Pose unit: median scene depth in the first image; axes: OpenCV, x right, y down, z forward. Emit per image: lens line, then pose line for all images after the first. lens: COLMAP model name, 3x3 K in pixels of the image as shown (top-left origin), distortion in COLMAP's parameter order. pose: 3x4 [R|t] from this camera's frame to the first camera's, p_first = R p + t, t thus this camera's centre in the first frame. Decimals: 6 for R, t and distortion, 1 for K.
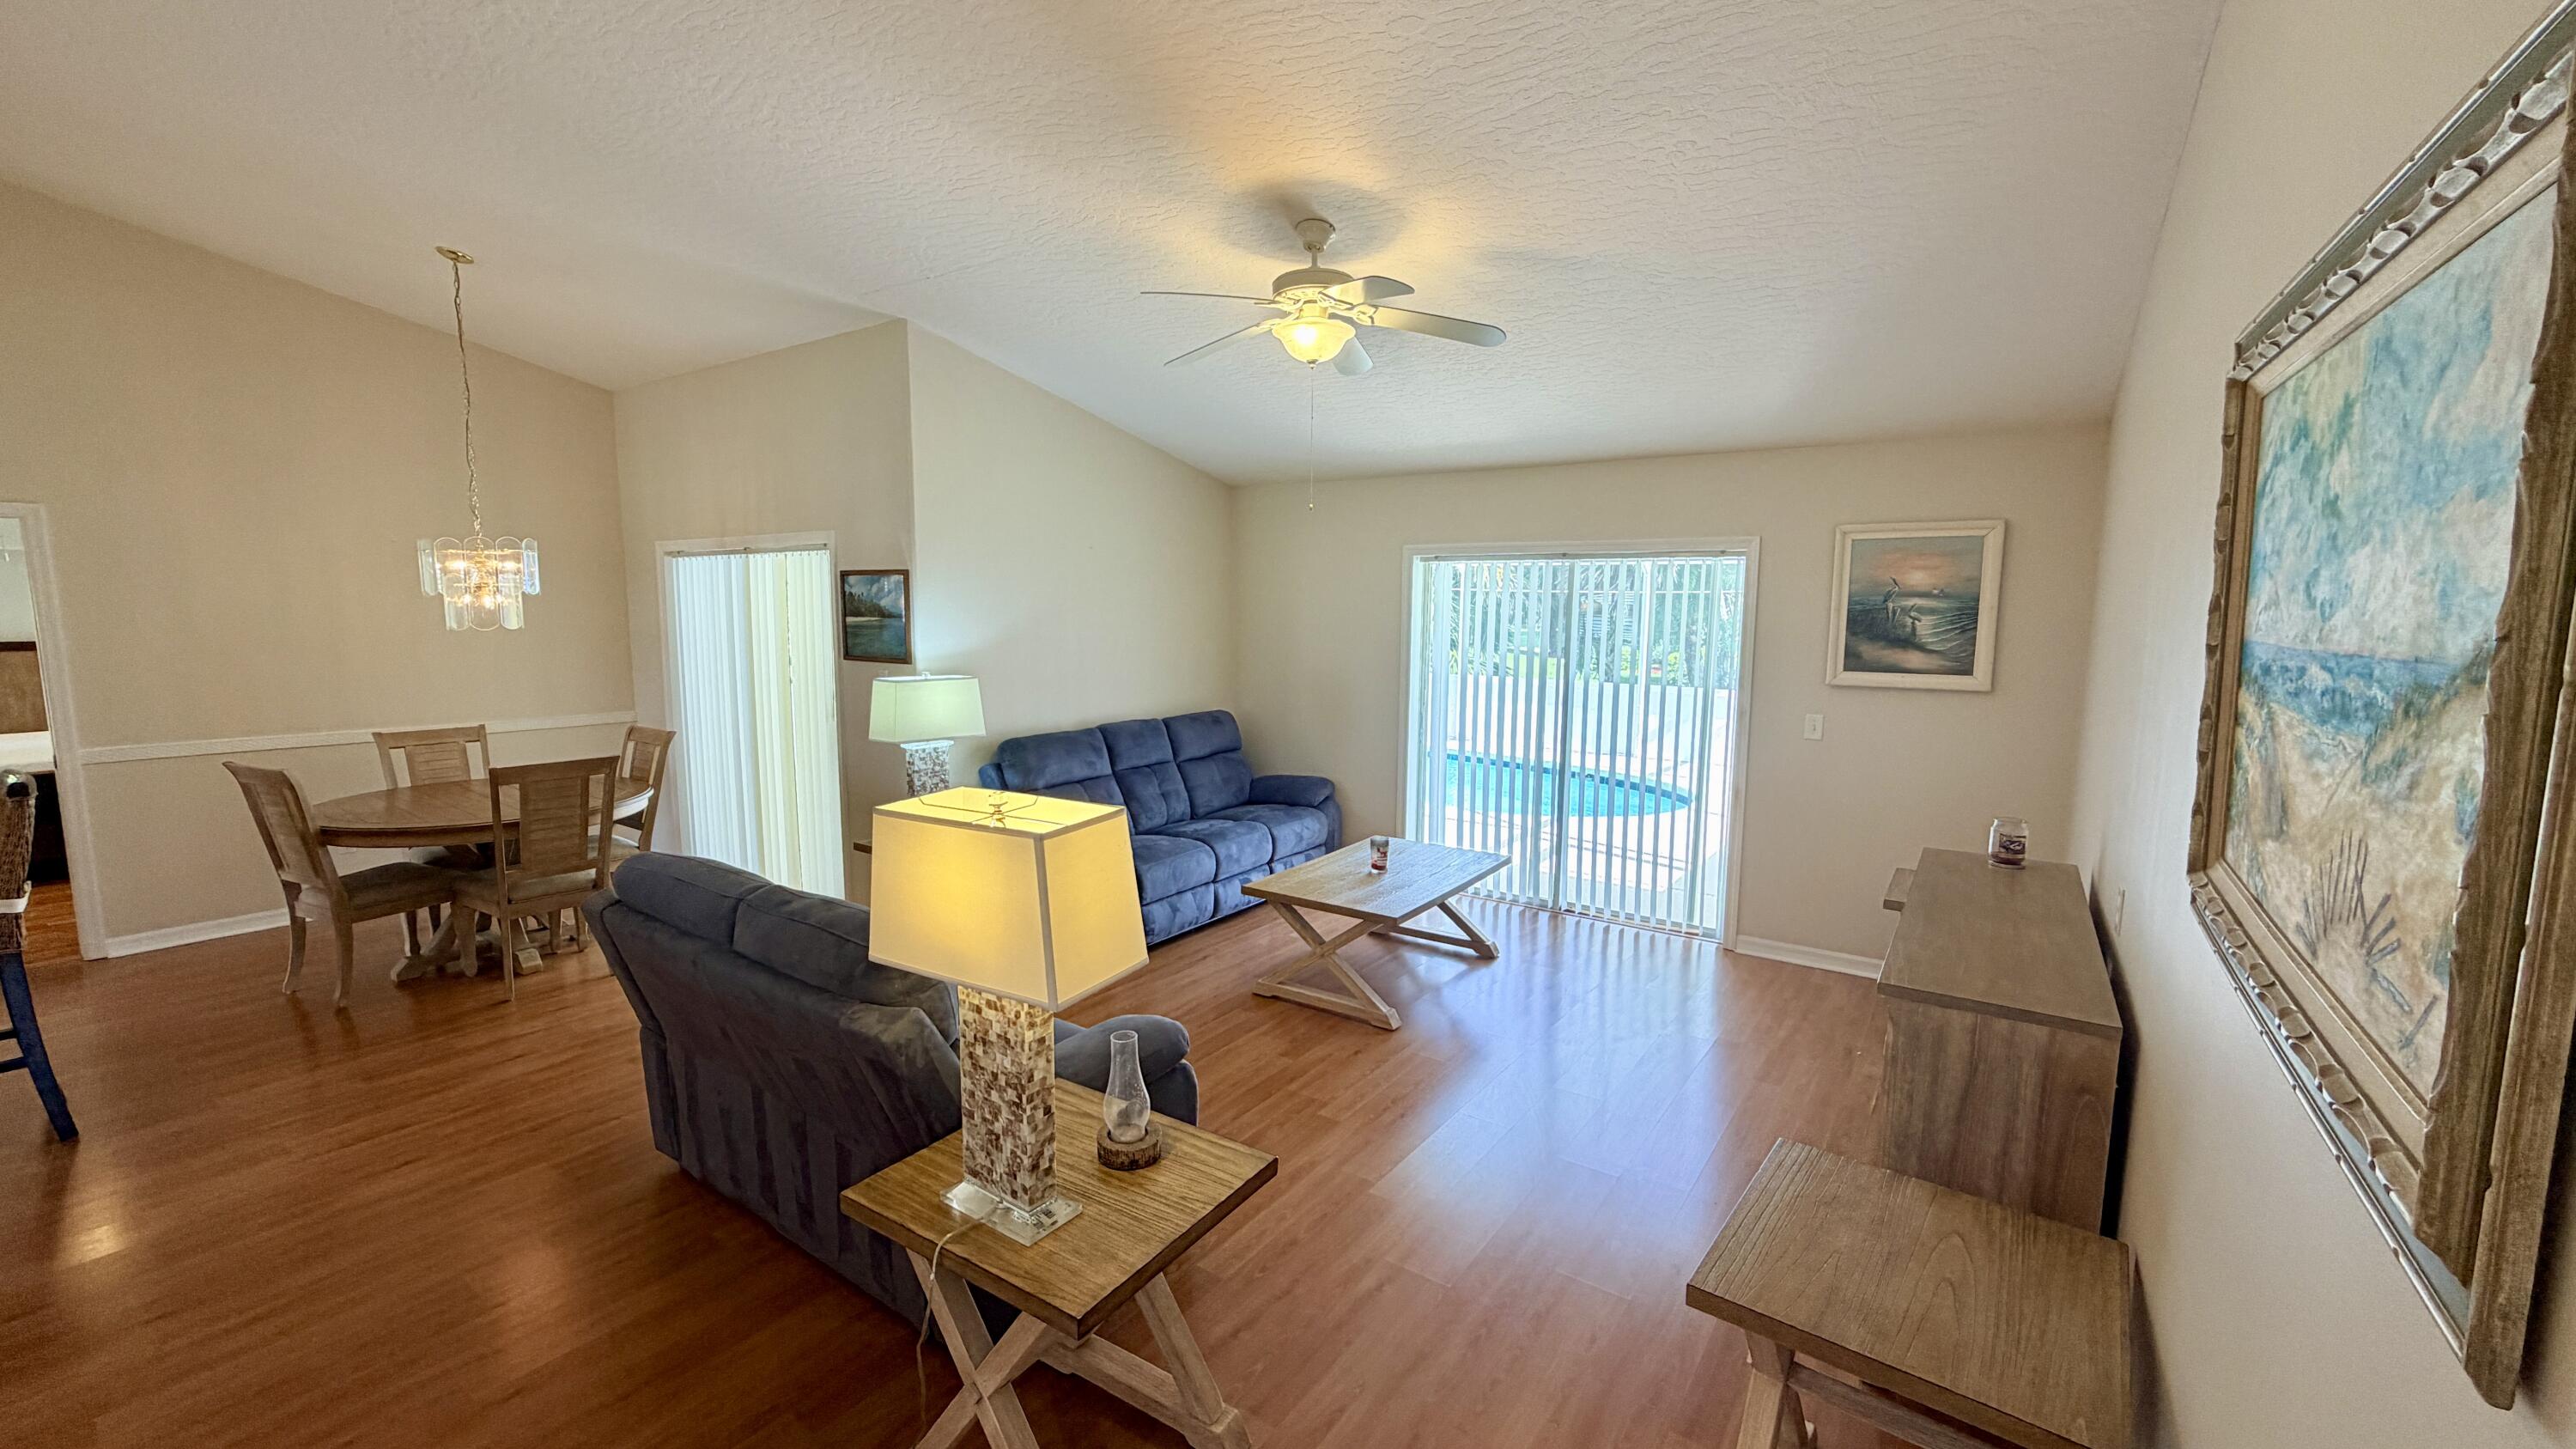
lens RADIAL K [[1025.4, 0, 1279.8], [0, 1025.4, 729.0], [0, 0, 1]] dist [0.001954, 0.000285]
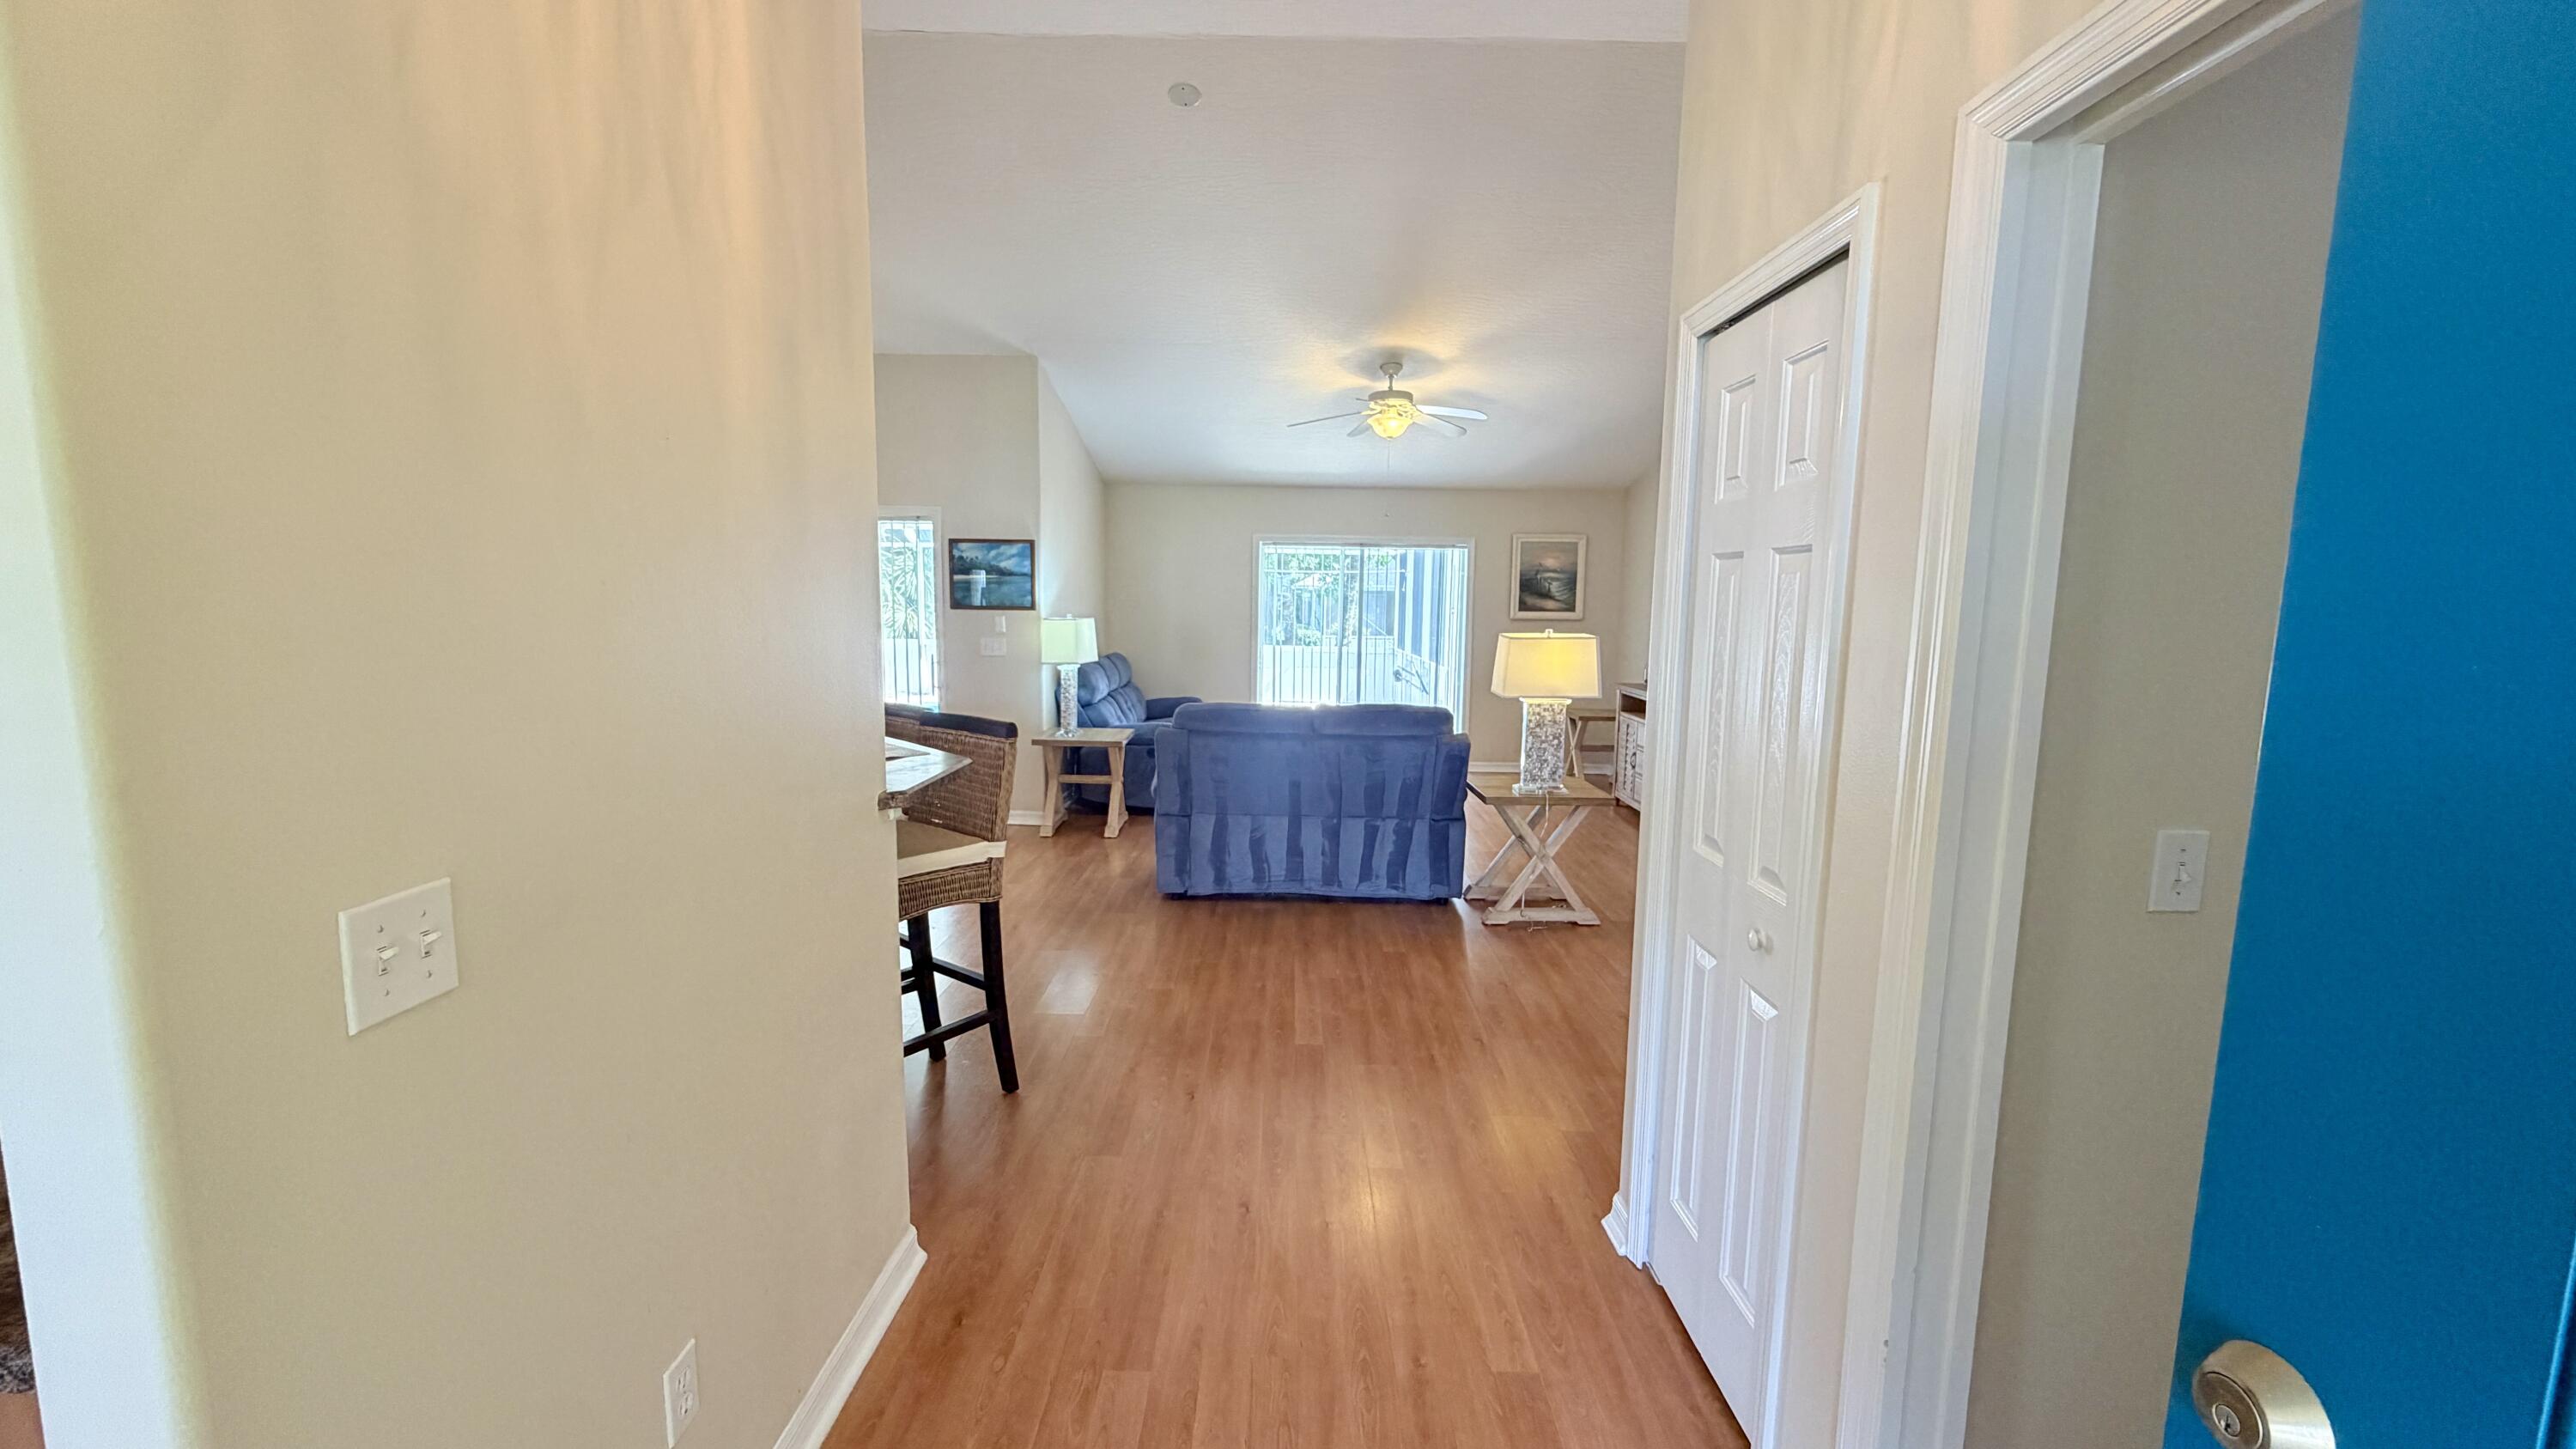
lens RADIAL K [[1026.0, 0, 1274.1], [0, 1026.0, 725.0], [0, 0, 1]] dist [-0.000828, -0.000054]
pose [[0.828711, -0.066345, 0.555731, -0.874104], [0.060308, 0.997753, 0.029183, 0.068809], [-0.556419, 0.009331, 0.830850, -0.306759]]
